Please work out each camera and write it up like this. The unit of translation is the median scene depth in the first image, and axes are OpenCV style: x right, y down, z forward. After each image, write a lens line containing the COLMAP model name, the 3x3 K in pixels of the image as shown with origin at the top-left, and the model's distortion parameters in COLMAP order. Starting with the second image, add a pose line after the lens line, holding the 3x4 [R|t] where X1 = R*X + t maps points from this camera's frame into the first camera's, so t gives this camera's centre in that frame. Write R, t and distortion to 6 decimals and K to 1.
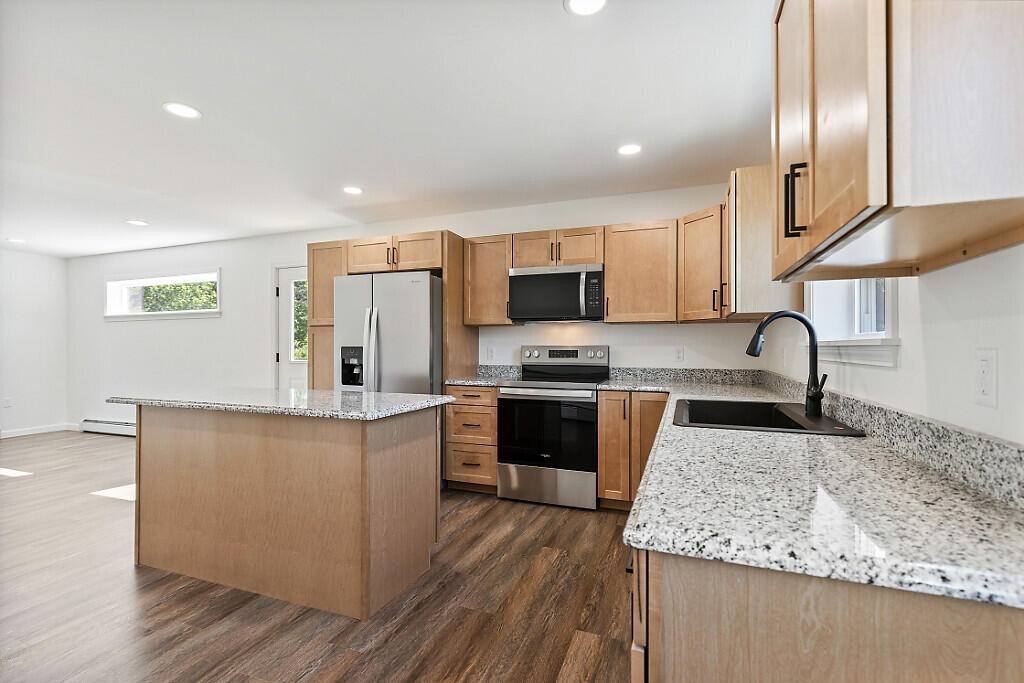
lens RADIAL K [[462.7, 0, 511.0], [0, 462.7, 344.3], [0, 0, 1]] dist [0.011568, -0.000085]
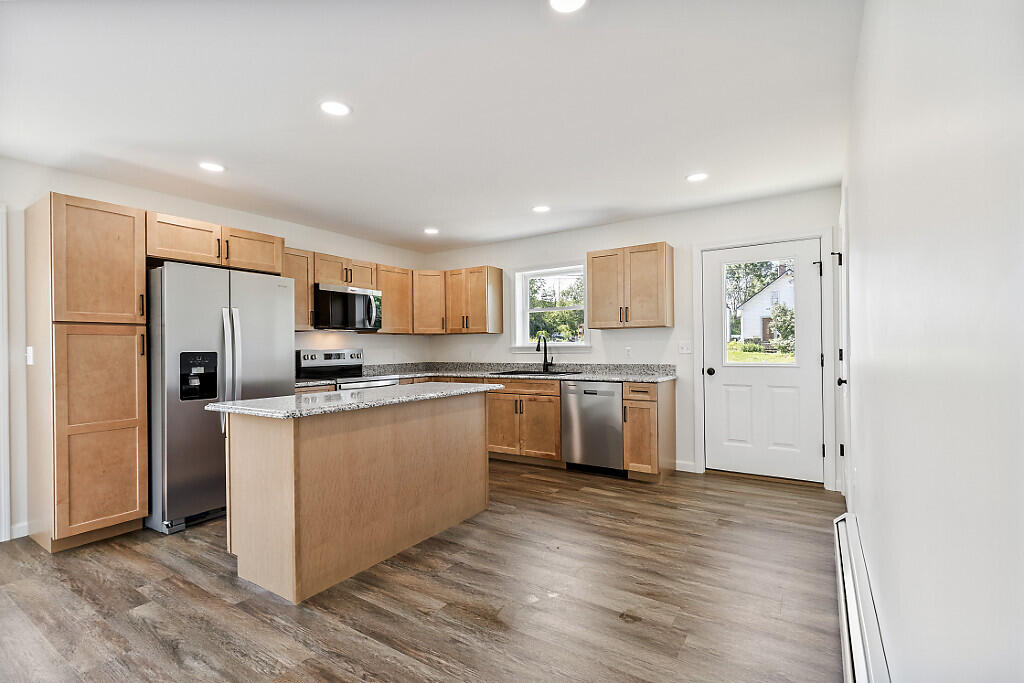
lens RADIAL K [[468.3, 0, 508.8], [0, 468.3, 346.2], [0, 0, 1]] dist [0.011773, -0.000033]
pose [[0.216605, 0.000238, 0.976259, -1.084834], [0.008745, 0.999959, -0.002184, 0.000469], [-0.976220, 0.009010, 0.216594, 0.297669]]
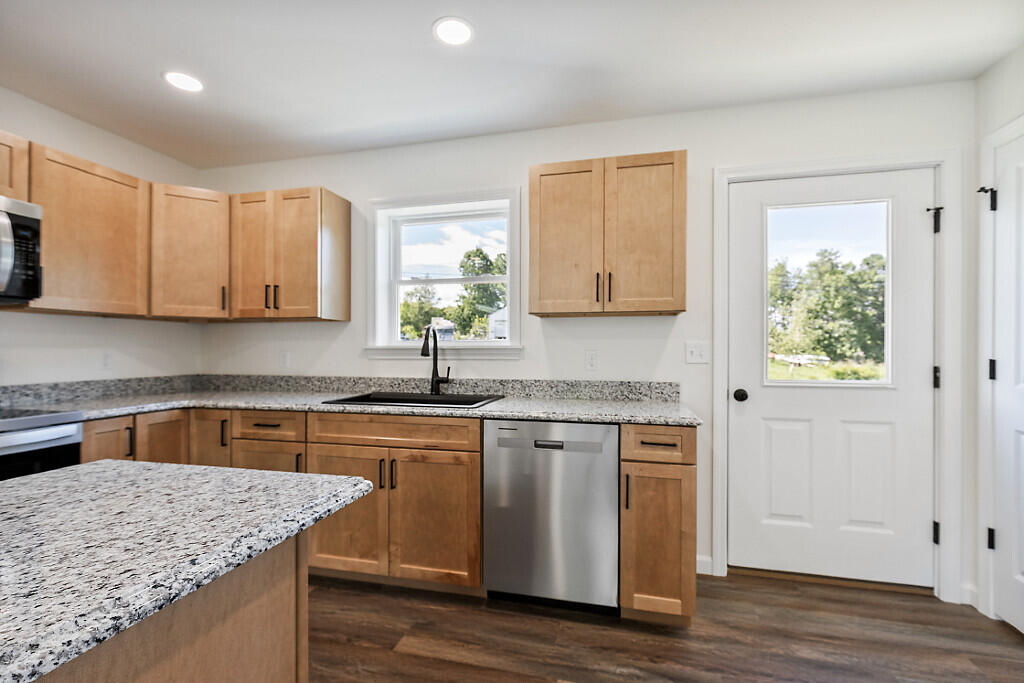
lens RADIAL K [[468.3, 0, 508.8], [0, 468.3, 346.2], [0, 0, 1]] dist [0.011773, -0.000033]
pose [[-0.113491, 0.005436, 0.993524, -0.443993], [-0.004227, 0.999973, -0.005954, 0.001744], [-0.993530, -0.004876, -0.113465, 0.464540]]
